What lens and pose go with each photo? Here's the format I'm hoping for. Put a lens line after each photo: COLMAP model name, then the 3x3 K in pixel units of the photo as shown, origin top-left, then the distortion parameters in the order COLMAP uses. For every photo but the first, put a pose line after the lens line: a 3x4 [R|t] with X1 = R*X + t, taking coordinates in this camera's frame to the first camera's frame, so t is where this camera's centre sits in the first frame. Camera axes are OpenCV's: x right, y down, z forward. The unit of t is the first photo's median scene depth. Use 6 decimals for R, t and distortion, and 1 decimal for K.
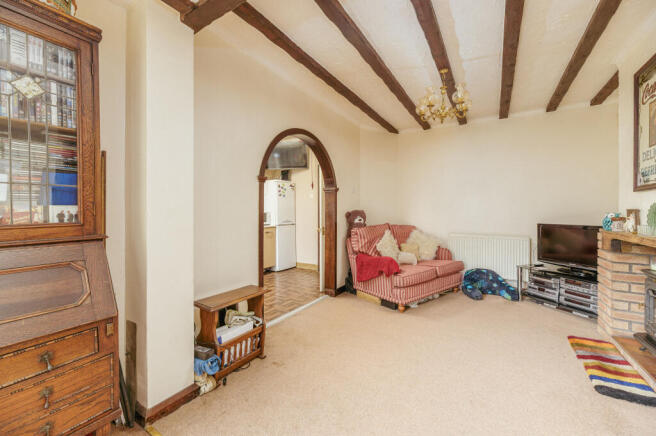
lens RADIAL K [[266.0, 0, 324.9], [0, 266.0, 215.0], [0, 0, 1]] dist [0.000137, 0.000130]
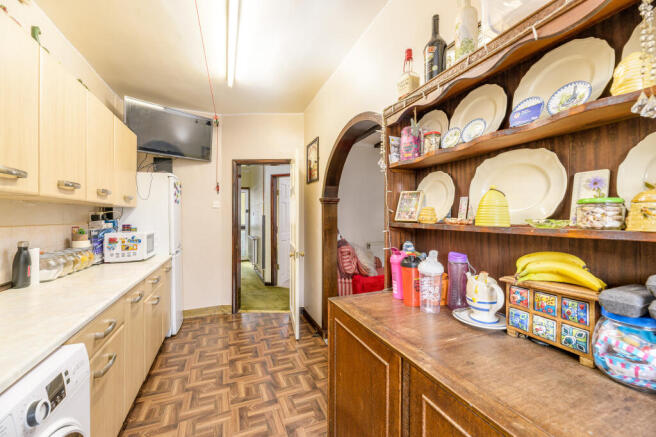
lens RADIAL K [[266.0, 0, 324.9], [0, 266.0, 215.5], [0, 0, 1]] dist [0.000137, 0.000130]
pose [[0.598812, -0.001326, 0.800889, -0.684671], [0.015880, 0.999822, -0.010218, -0.048579], [-0.800732, 0.018836, 0.598726, 0.616792]]
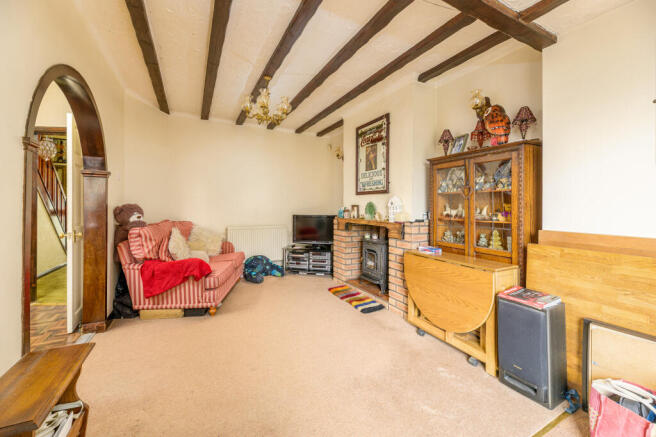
lens RADIAL K [[266.1, 0, 328.3], [0, 266.1, 210.8], [0, 0, 1]] dist [0.000045, -0.000007]
pose [[0.508639, -0.016030, 0.860831, -0.286614], [0.008911, 0.999871, 0.013353, -0.005761], [-0.860934, 0.000879, 0.508716, 0.177078]]
